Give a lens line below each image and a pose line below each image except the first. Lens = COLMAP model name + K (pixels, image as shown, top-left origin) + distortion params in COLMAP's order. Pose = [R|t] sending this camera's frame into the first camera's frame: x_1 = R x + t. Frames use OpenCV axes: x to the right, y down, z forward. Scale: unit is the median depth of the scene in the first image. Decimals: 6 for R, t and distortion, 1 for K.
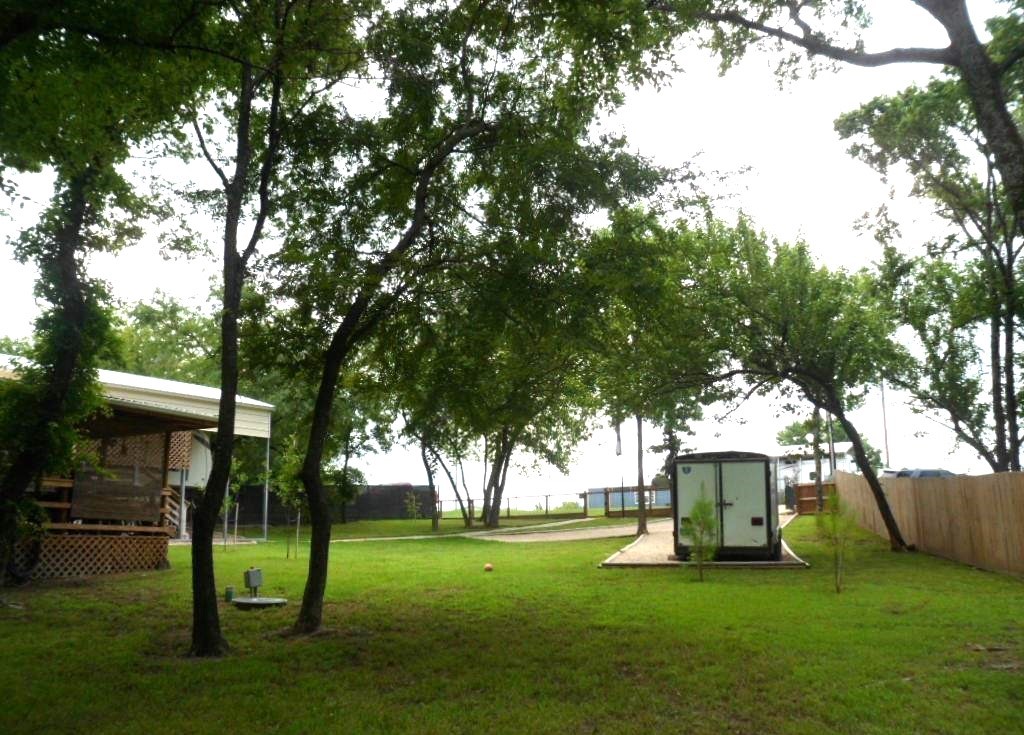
lens RADIAL K [[808.6, 0, 513.7], [0, 808.6, 379.2], [0, 0, 1]] dist [-0.147481, 0.153604]
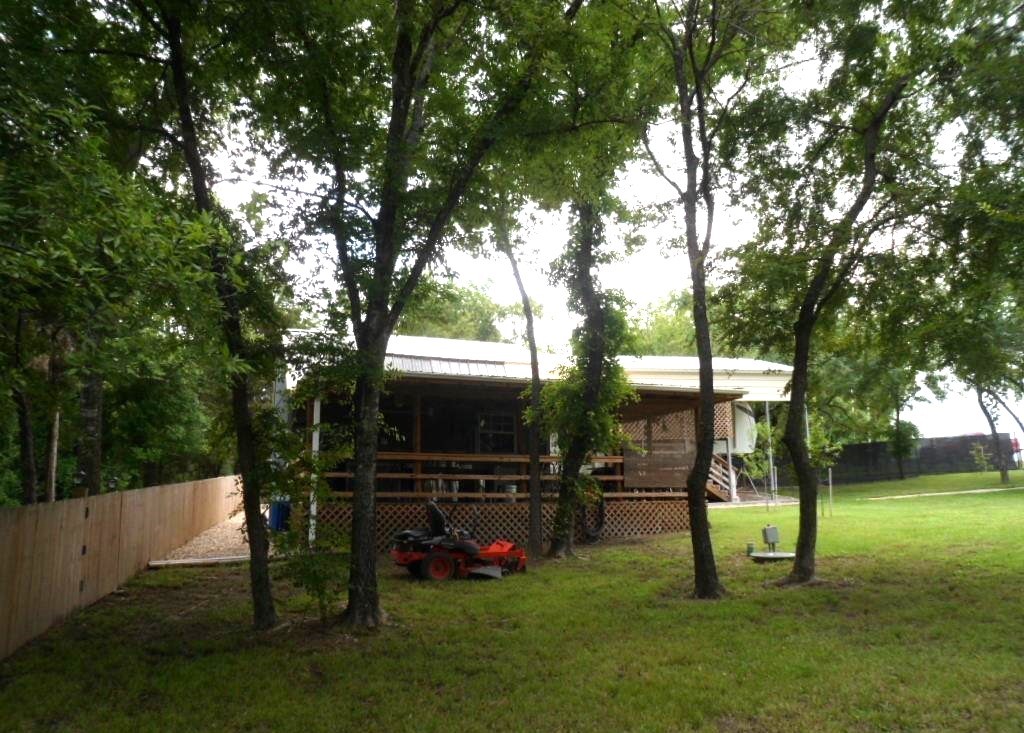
lens RADIAL K [[808.6, 0, 513.7], [0, 808.6, 378.2], [0, 0, 1]] dist [-0.147481, 0.153604]
pose [[0.768205, -0.111792, -0.630368, 0.109396], [0.140554, 0.990064, -0.004294, -0.007891], [0.624584, -0.085302, 0.776285, -0.052192]]
